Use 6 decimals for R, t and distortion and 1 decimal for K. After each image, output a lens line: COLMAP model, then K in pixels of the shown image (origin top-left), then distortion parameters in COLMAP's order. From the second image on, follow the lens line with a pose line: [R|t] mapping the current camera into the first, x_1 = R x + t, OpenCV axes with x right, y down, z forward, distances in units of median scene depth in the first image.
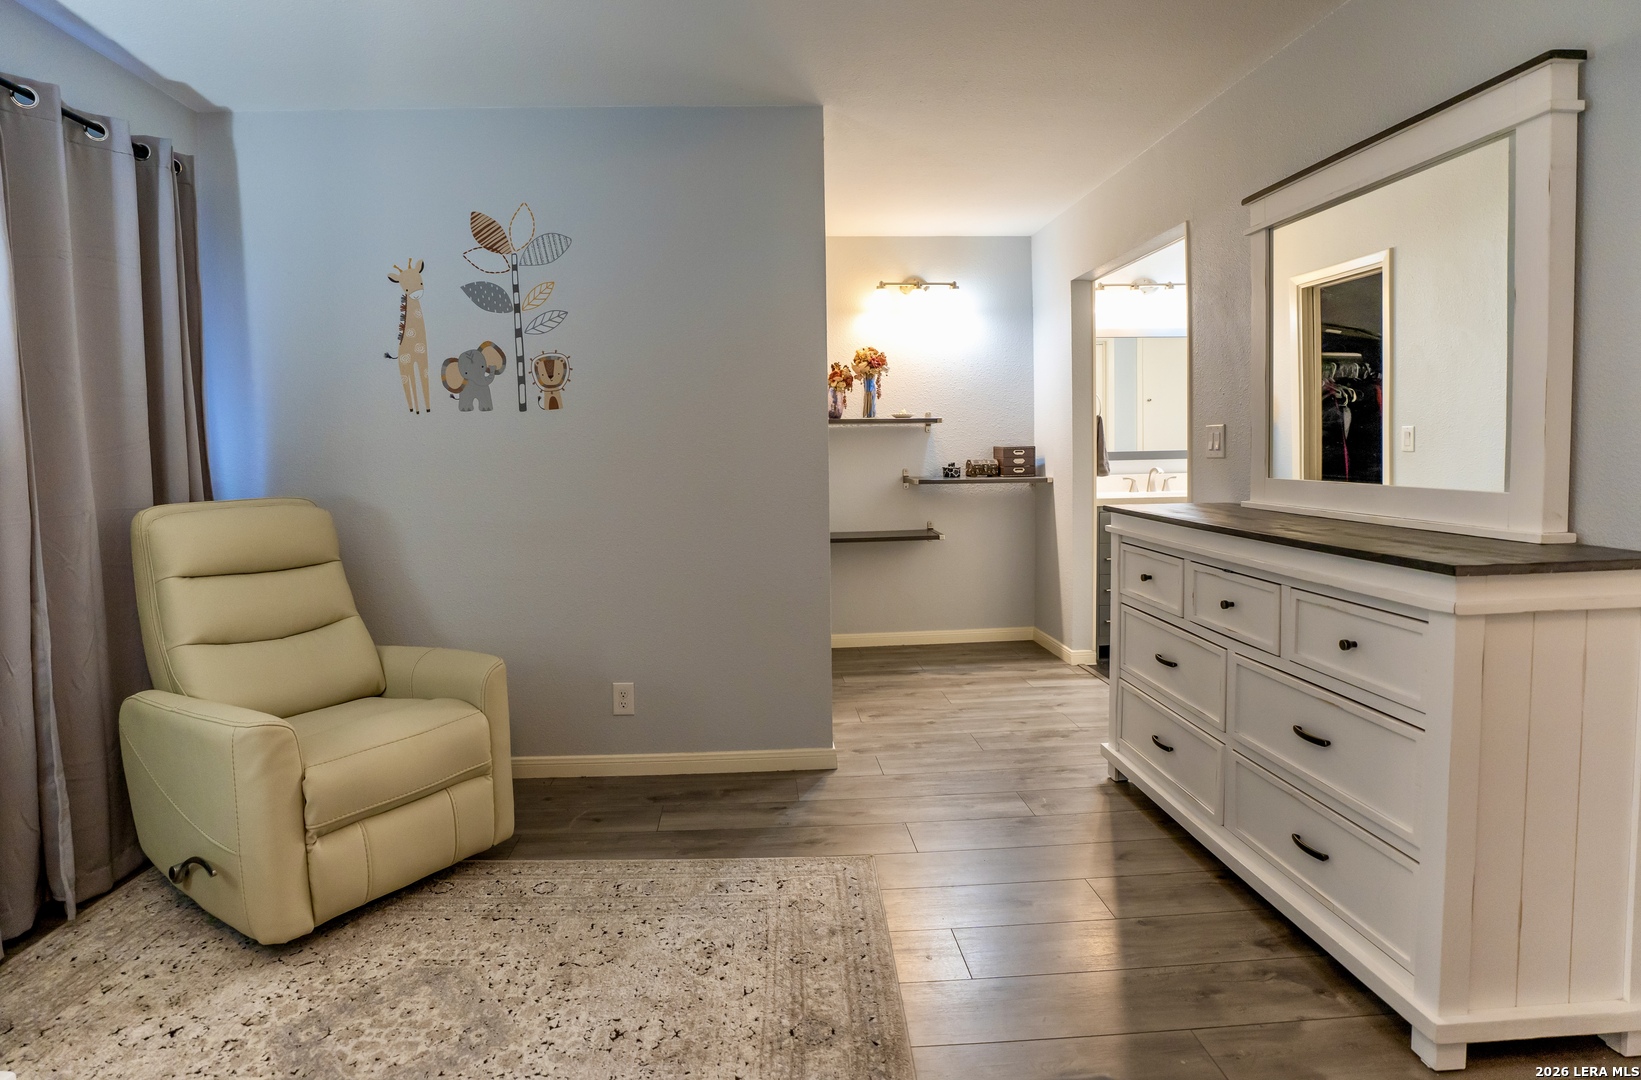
lens RADIAL K [[827.4, 0, 826.2], [0, 827.4, 463.4], [0, 0, 1]] dist [-0.053606, 0.001202]
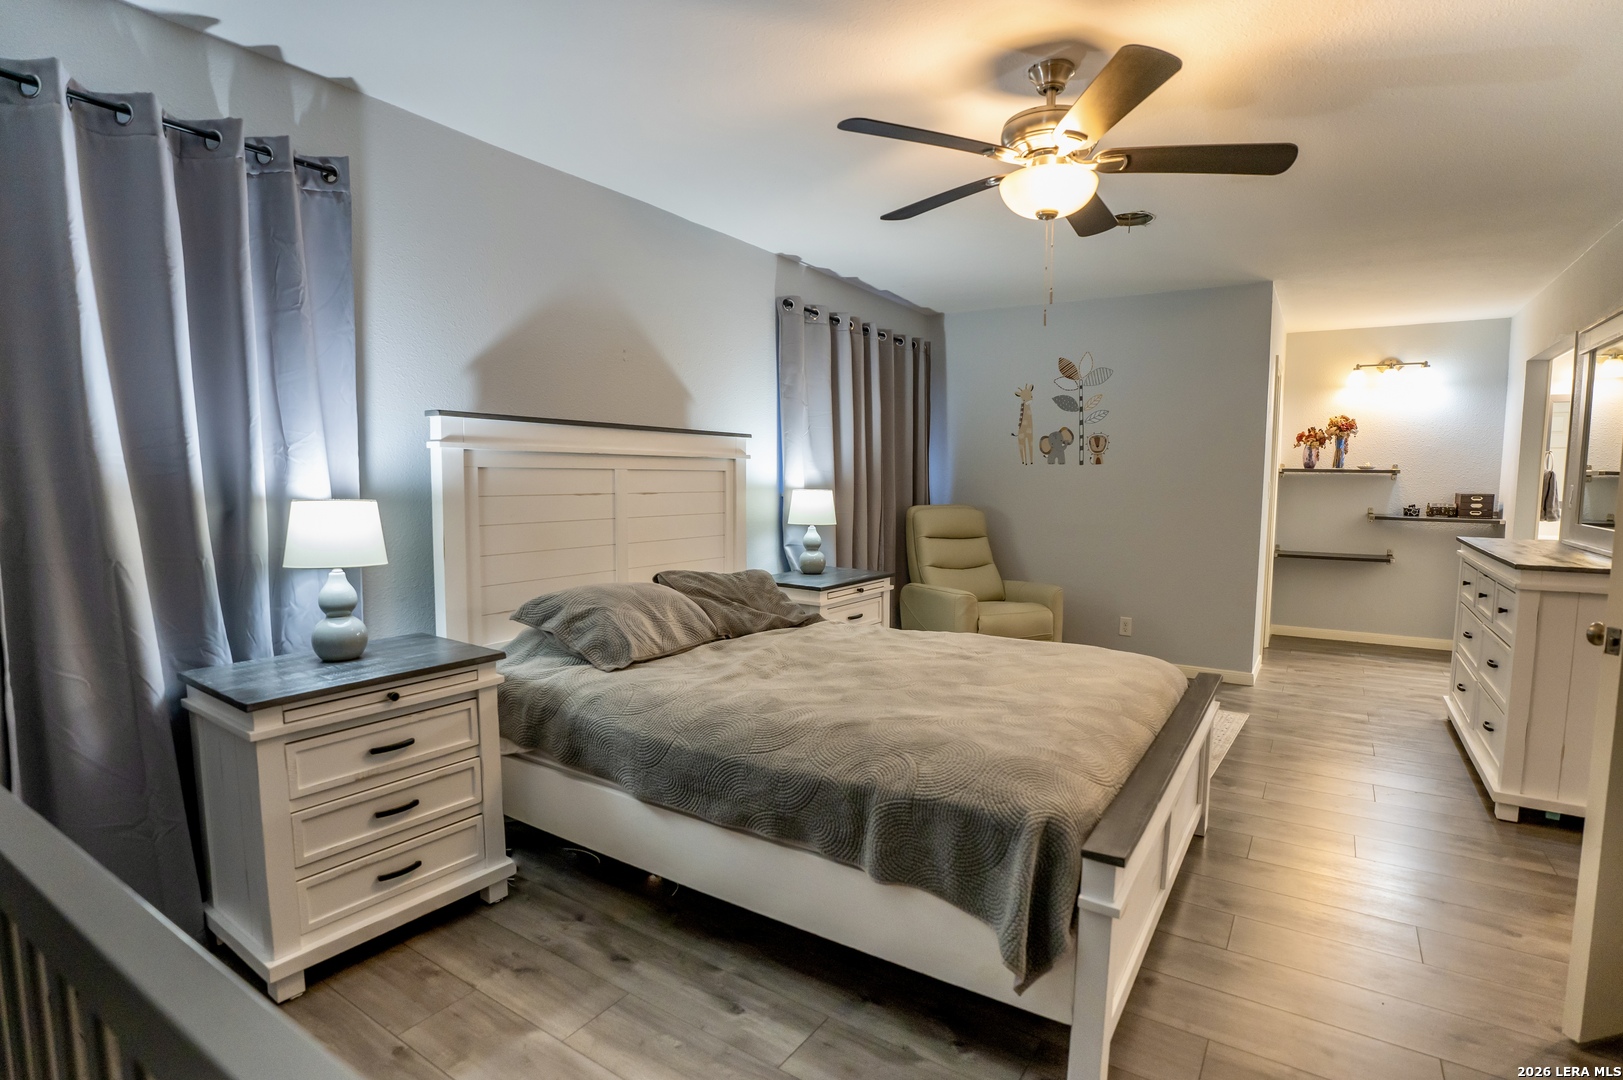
lens RADIAL K [[799.5, 0, 811.5], [0, 799.5, 540.0], [0, 0, 1]] dist [-0.002935, -0.000047]
pose [[0.776096, 0.075088, -0.626129, 0.248138], [-0.035964, 0.996540, 0.074932, -0.006372], [0.629589, -0.035637, 0.776111, -0.652326]]
